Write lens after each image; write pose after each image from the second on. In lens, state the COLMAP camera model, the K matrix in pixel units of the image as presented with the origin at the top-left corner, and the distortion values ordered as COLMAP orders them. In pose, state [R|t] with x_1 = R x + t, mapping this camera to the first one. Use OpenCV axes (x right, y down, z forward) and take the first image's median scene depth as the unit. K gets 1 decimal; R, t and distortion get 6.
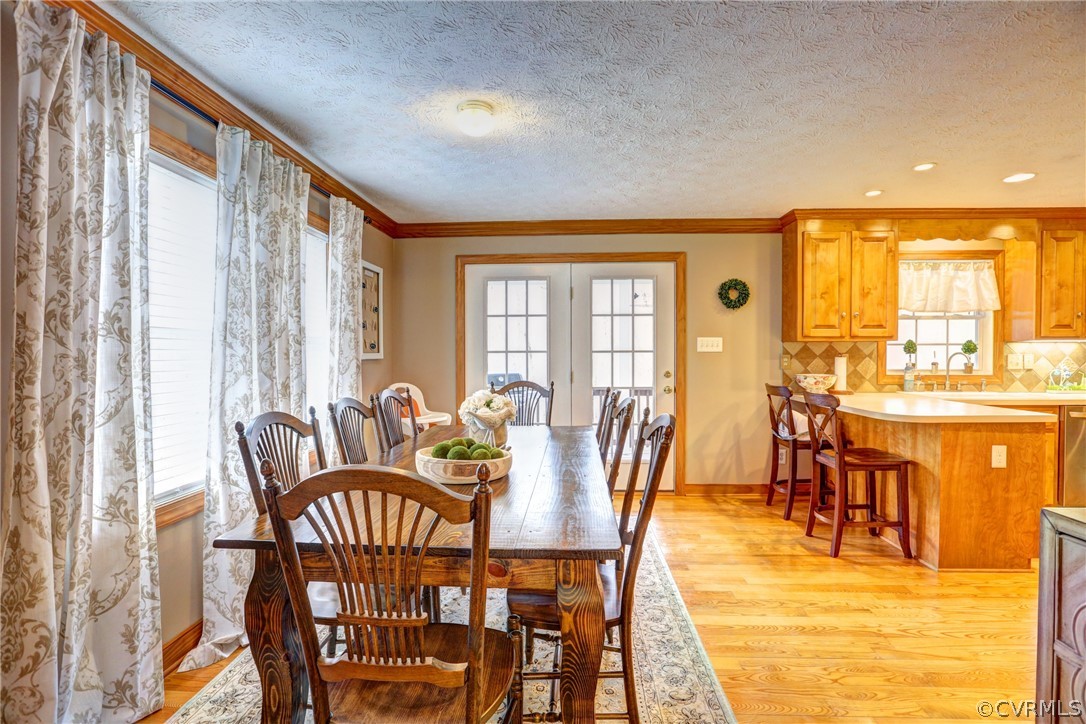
lens RADIAL K [[495.3, 0, 546.9], [0, 495.3, 360.1], [0, 0, 1]] dist [-0.057492, 0.024796]
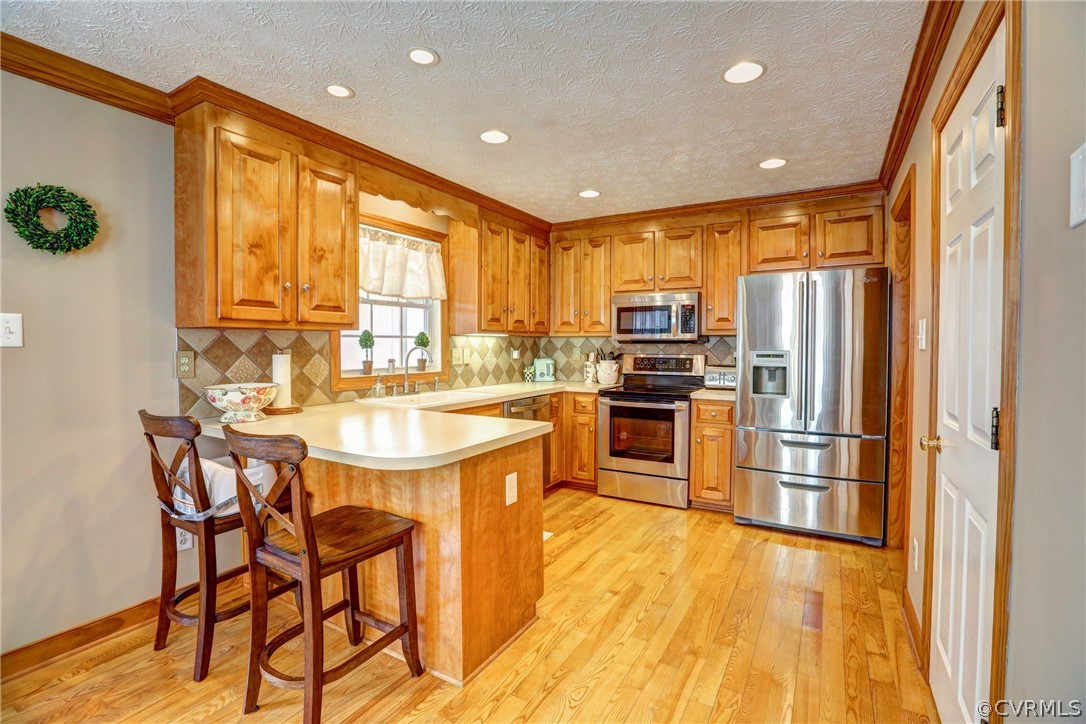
lens RADIAL K [[495.3, 0, 546.9], [0, 495.3, 360.1], [0, 0, 1]] dist [-0.057492, 0.024796]
pose [[0.462289, -0.025259, 0.886370, 0.203378], [0.013875, 0.999678, 0.021251, -0.007561], [-0.886621, 0.002474, 0.462490, 0.404631]]
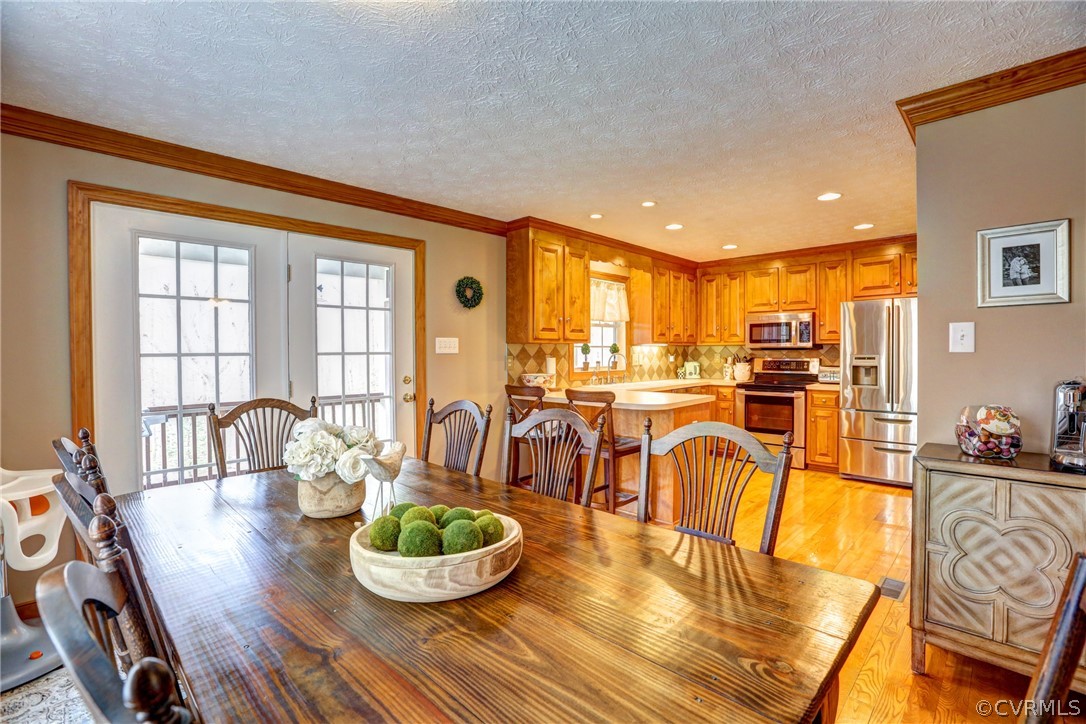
lens RADIAL K [[495.3, 0, 546.9], [0, 495.3, 360.1], [0, 0, 1]] dist [-0.057492, 0.024796]
pose [[0.656629, -0.013549, 0.754092, -0.257245], [0.016803, 0.999853, 0.003333, -0.004459], [-0.754027, 0.010482, 0.656760, 0.267226]]
